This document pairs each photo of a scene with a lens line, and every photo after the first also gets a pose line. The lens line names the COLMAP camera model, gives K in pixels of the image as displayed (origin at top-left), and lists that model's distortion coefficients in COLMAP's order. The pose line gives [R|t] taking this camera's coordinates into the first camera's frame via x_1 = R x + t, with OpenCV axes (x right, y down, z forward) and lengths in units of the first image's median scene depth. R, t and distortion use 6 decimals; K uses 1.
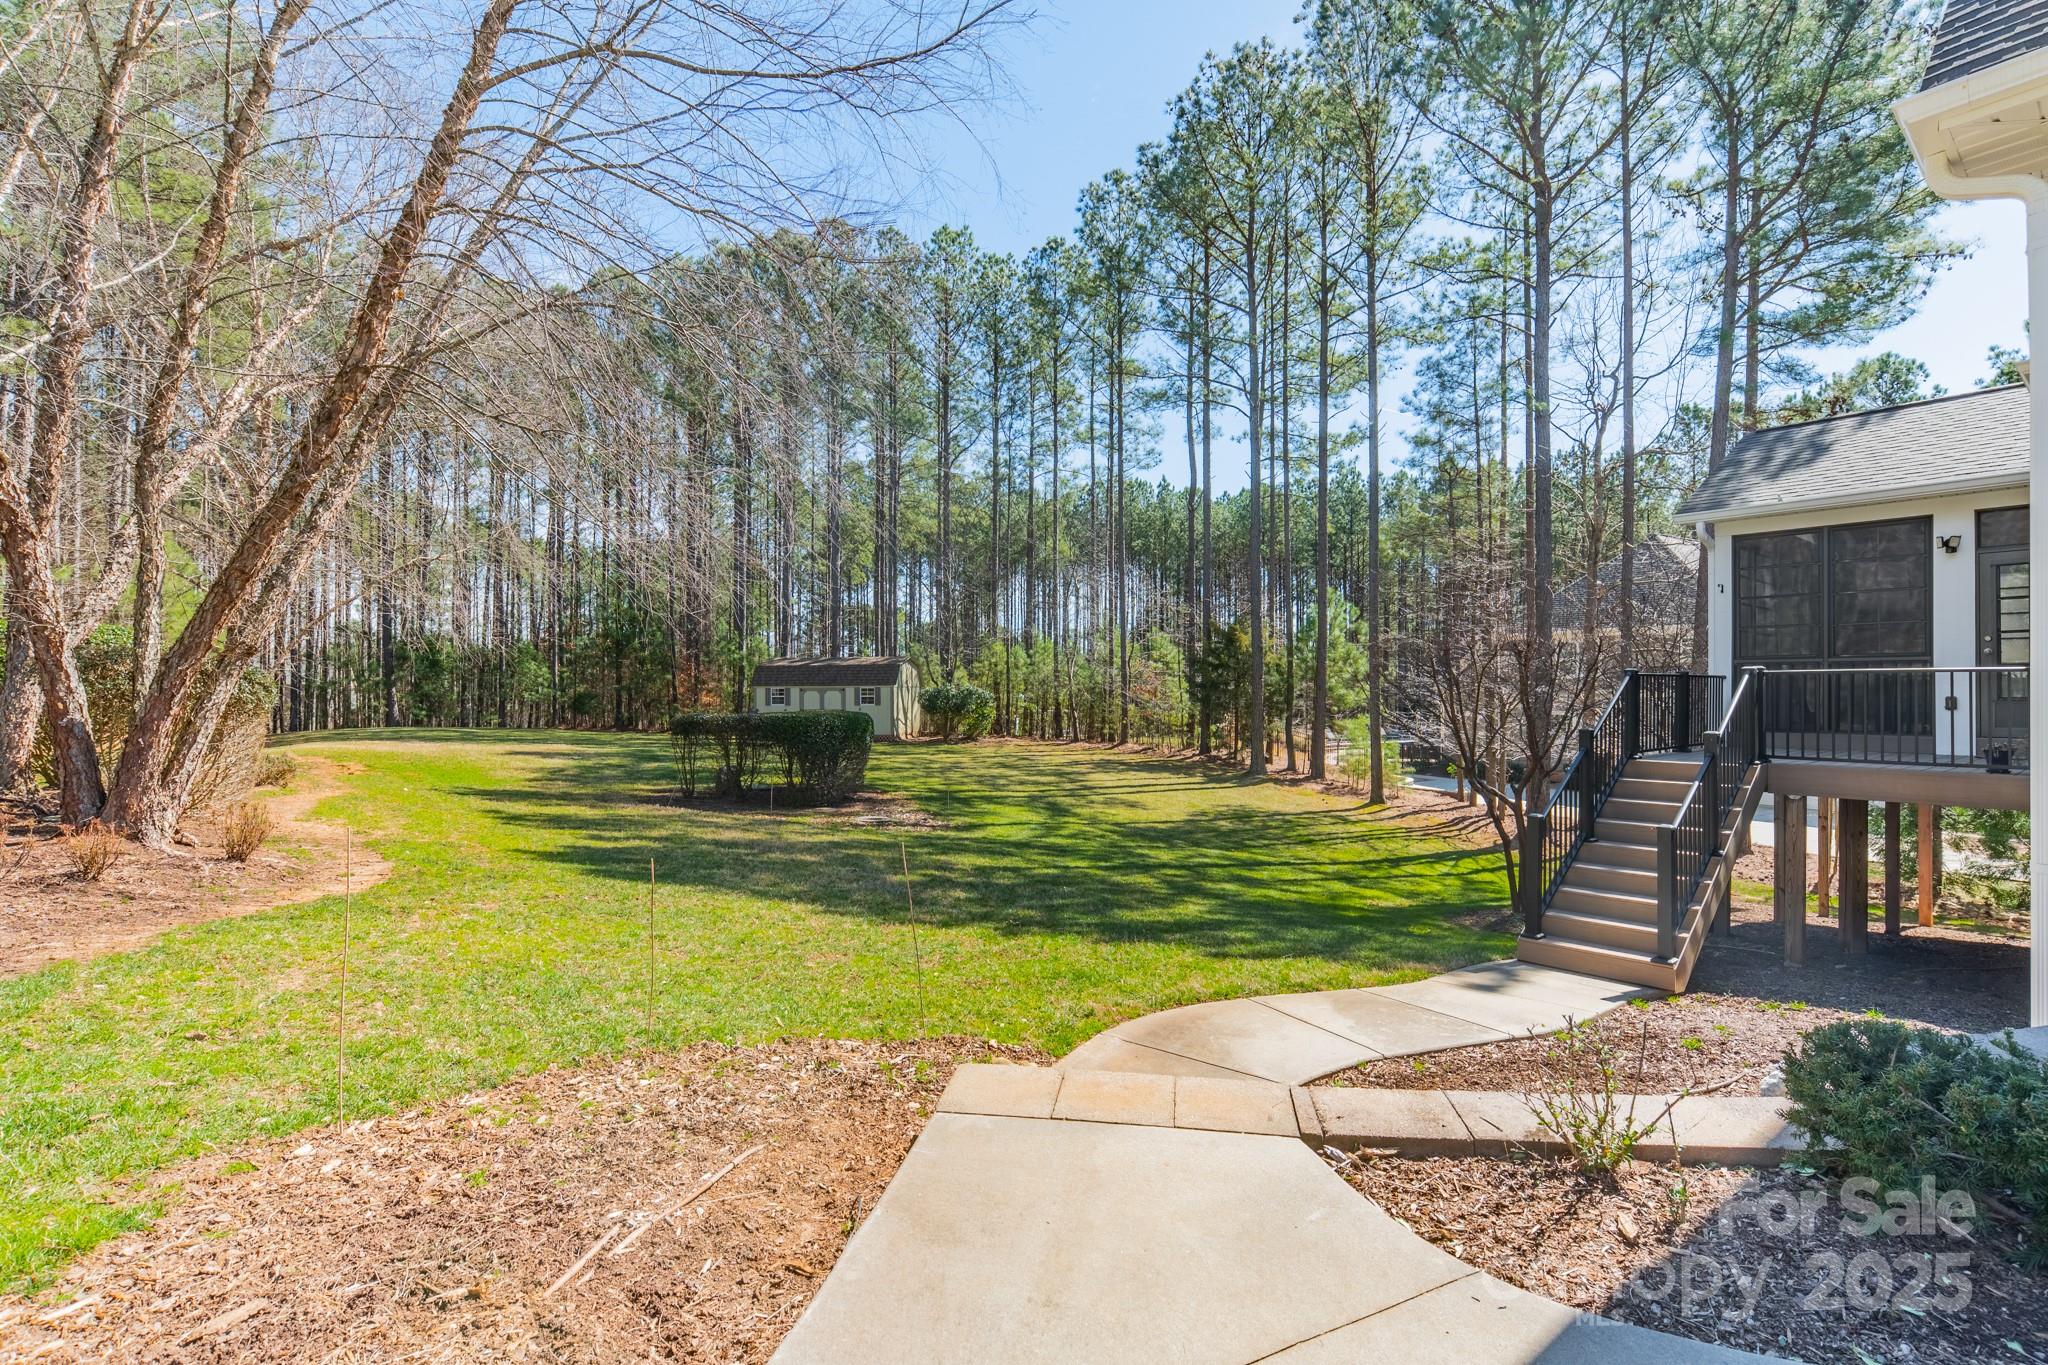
lens RADIAL K [[952.2, 0, 1024.0], [0, 952.2, 682.5], [0, 0, 1]] dist [0.000665, 0.000291]
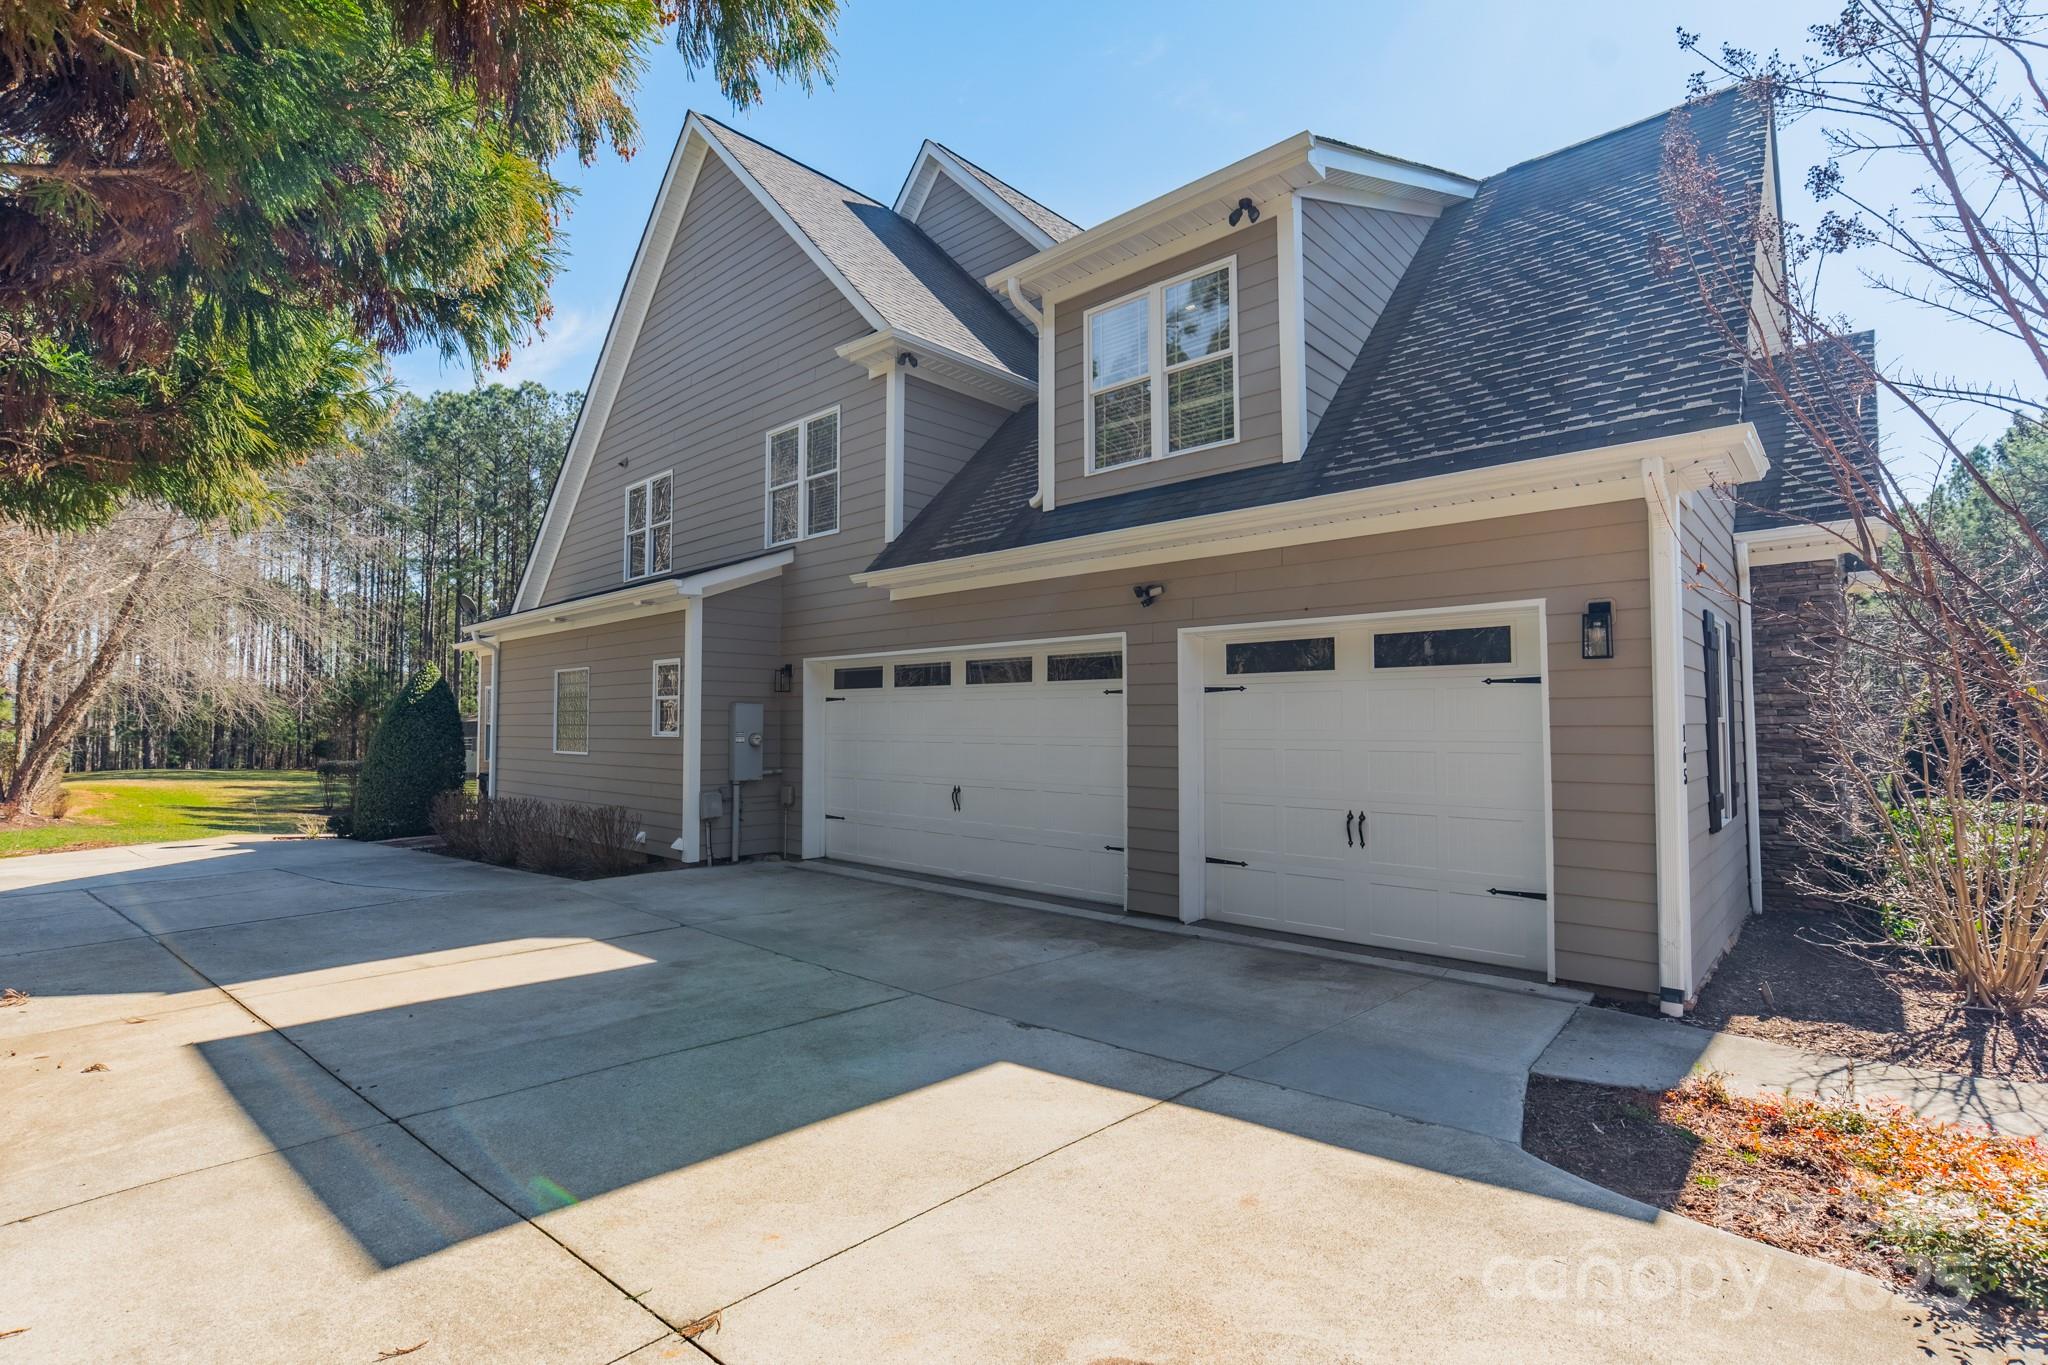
lens RADIAL K [[952.2, 0, 1024.0], [0, 952.2, 682.5], [0, 0, 1]] dist [0.000665, 0.000291]
pose [[0.989310, 0.004984, 0.145743, 0.270801], [0.000413, 0.999316, -0.036979, -0.019091], [-0.145827, 0.036644, 0.988631, -0.376088]]
